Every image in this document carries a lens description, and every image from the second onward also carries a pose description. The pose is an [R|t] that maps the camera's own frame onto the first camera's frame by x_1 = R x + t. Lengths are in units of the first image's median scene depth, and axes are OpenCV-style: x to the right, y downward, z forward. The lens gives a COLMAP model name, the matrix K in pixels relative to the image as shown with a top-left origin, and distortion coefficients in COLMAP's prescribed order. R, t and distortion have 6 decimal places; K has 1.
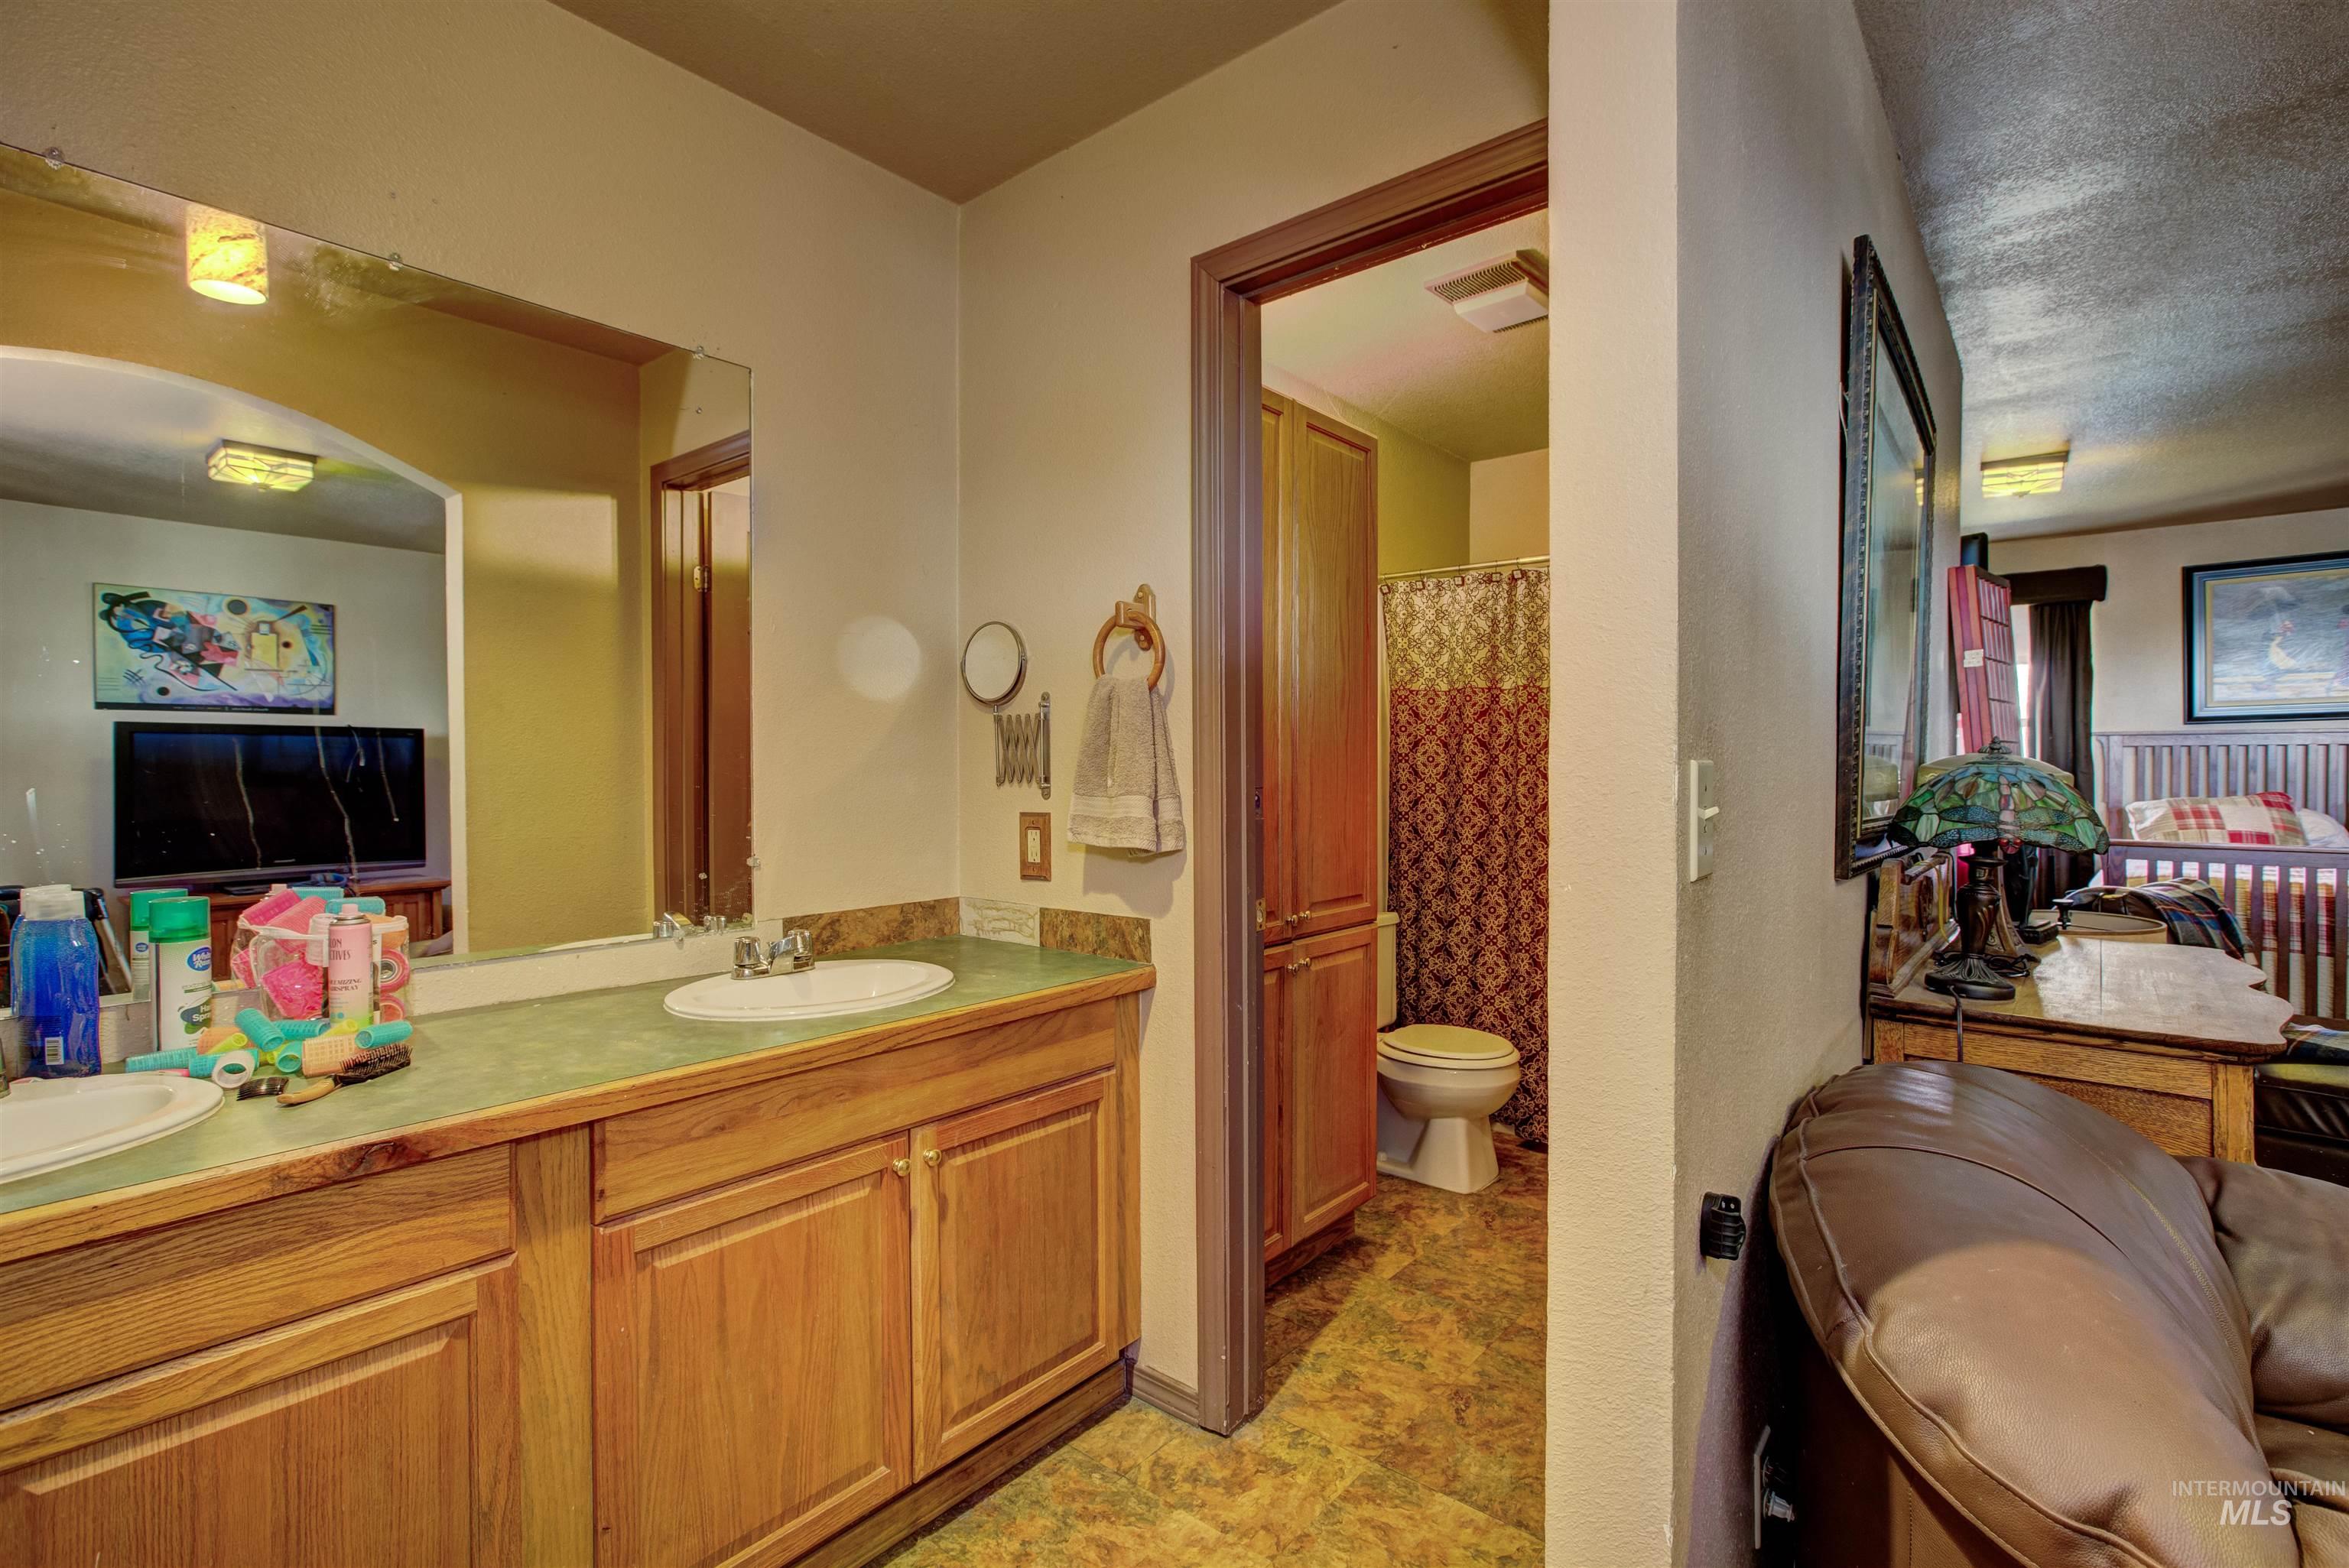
lens RADIAL K [[1065.1, 0, 1175.7], [0, 1065.1, 780.3], [0, 0, 1]] dist [-0.001565, -0.000841]
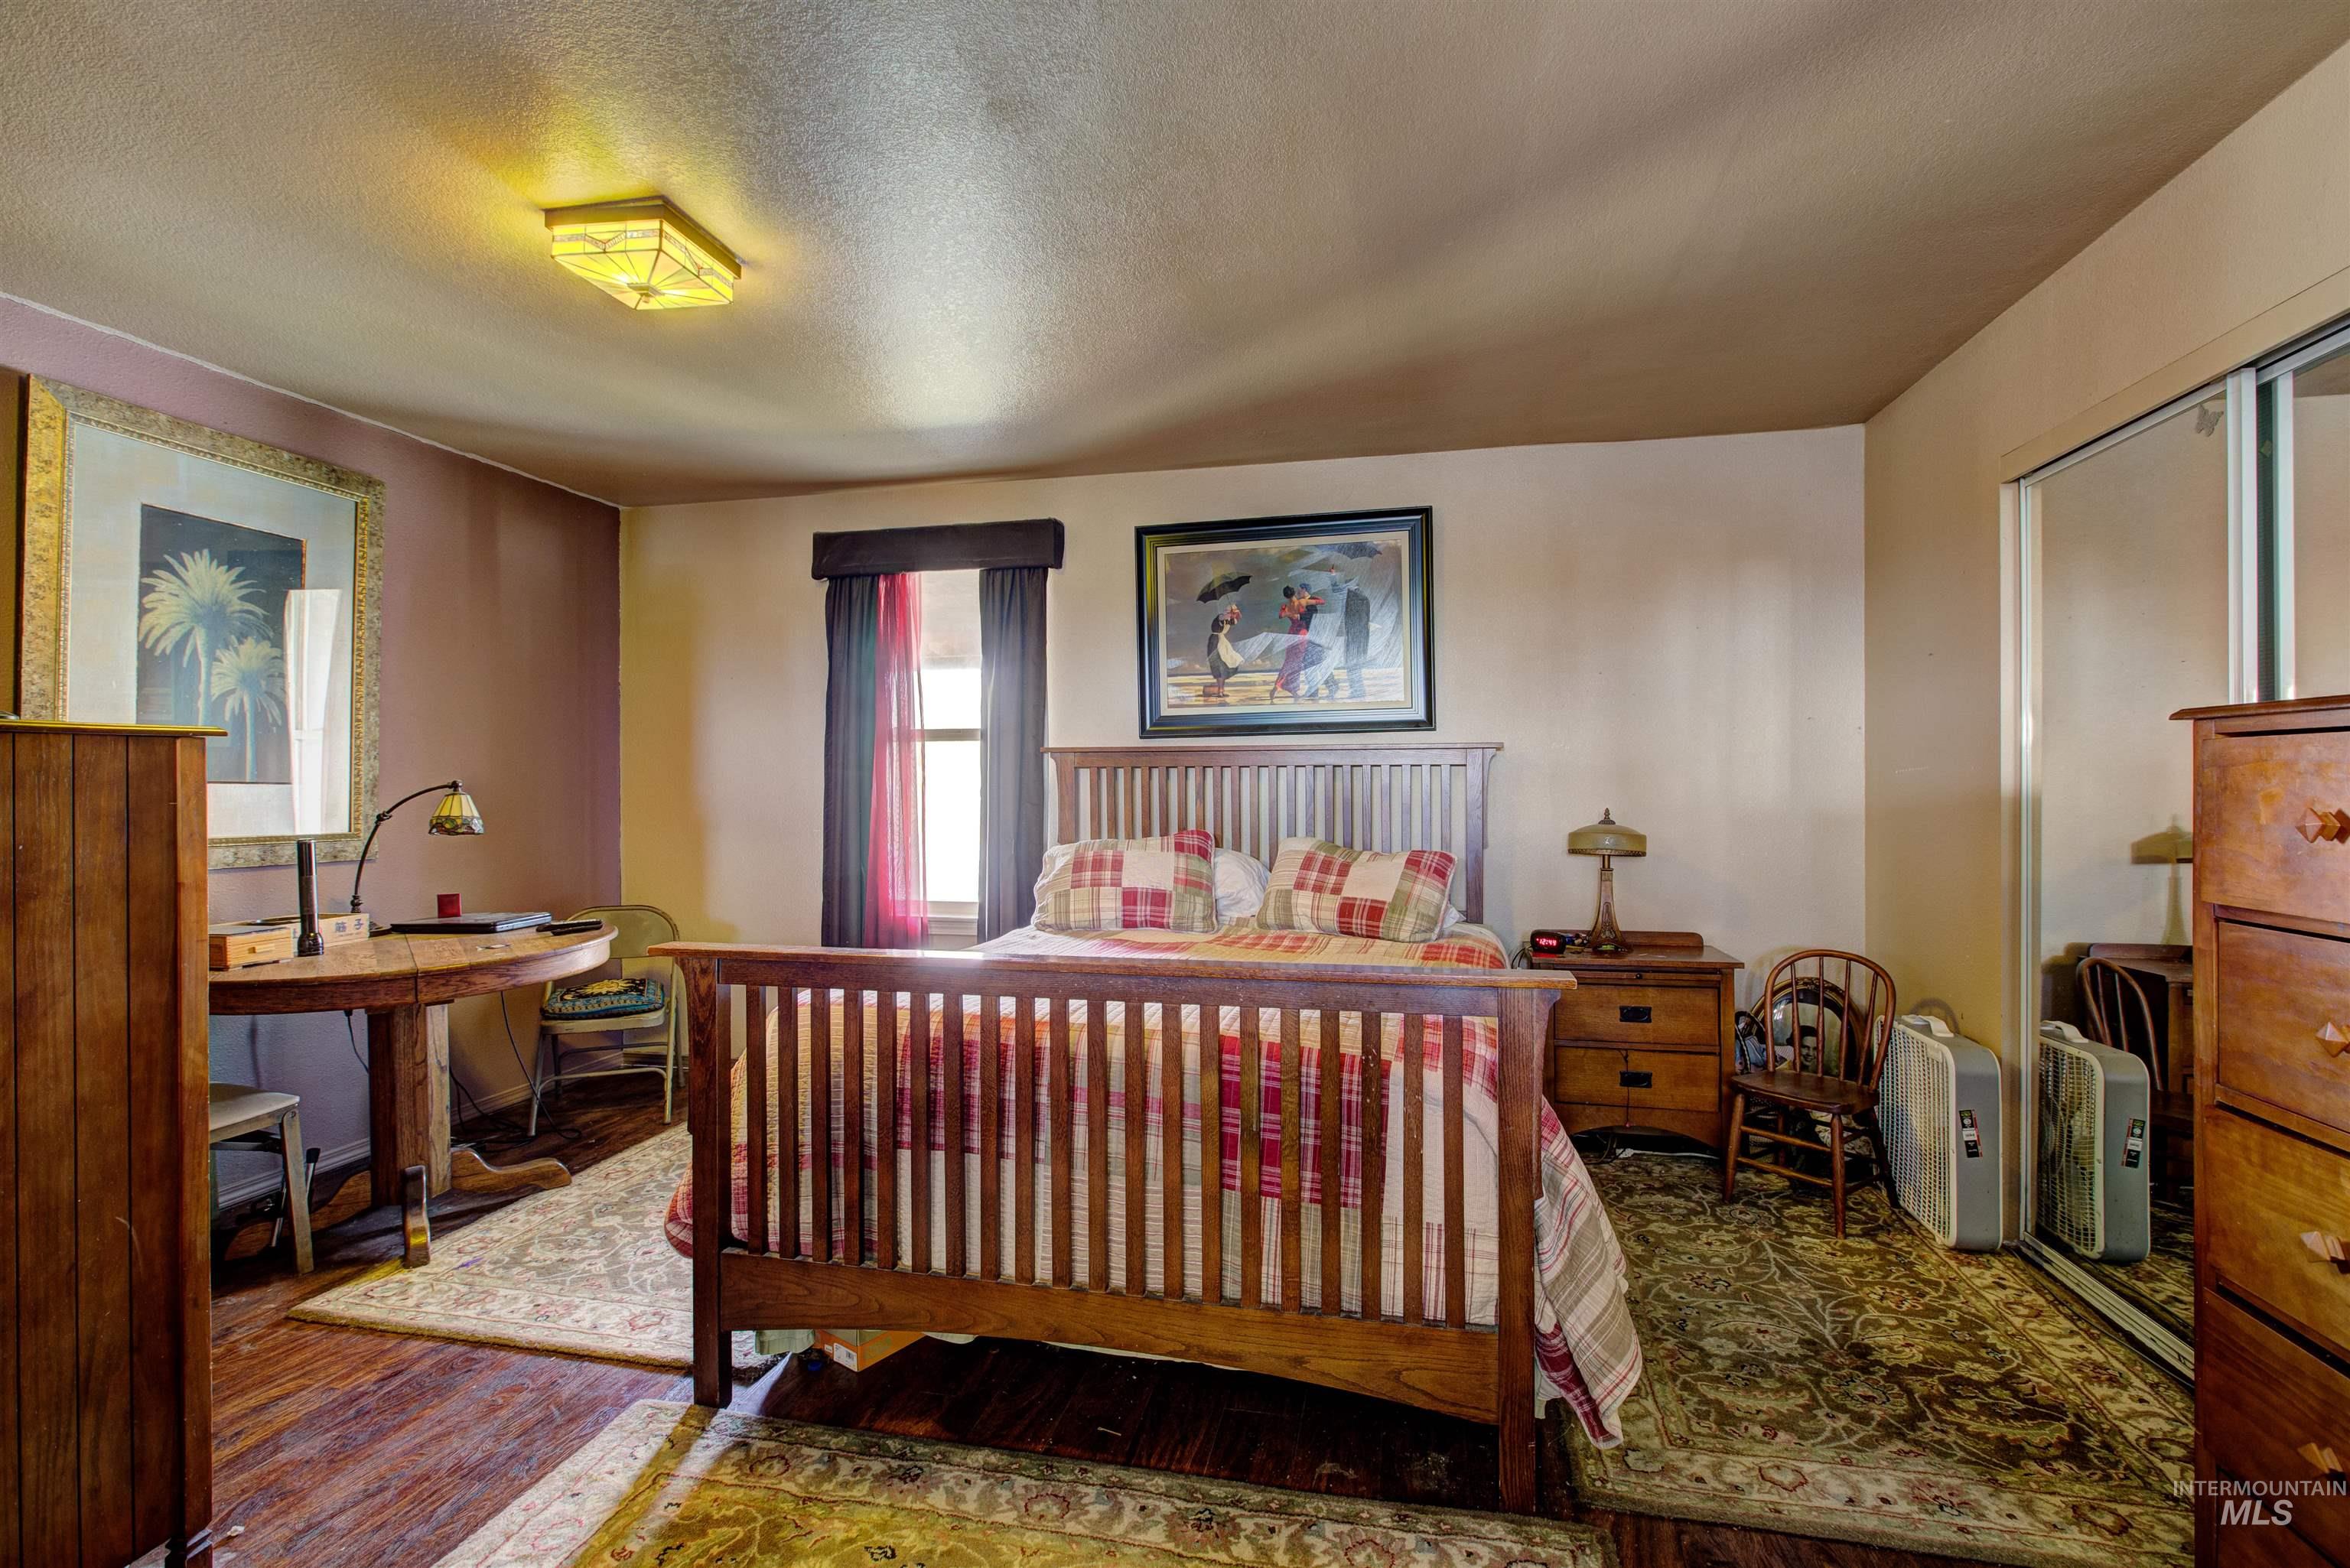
lens RADIAL K [[1065.6, 0, 1173.9], [0, 1065.6, 786.7], [0, 0, 1]] dist [-0.001565, -0.000841]
pose [[0.889783, 0.004231, 0.456365, 0.655381], [-0.000902, 0.999971, -0.007514, -0.013404], [-0.456384, 0.006274, 0.889761, 0.335857]]
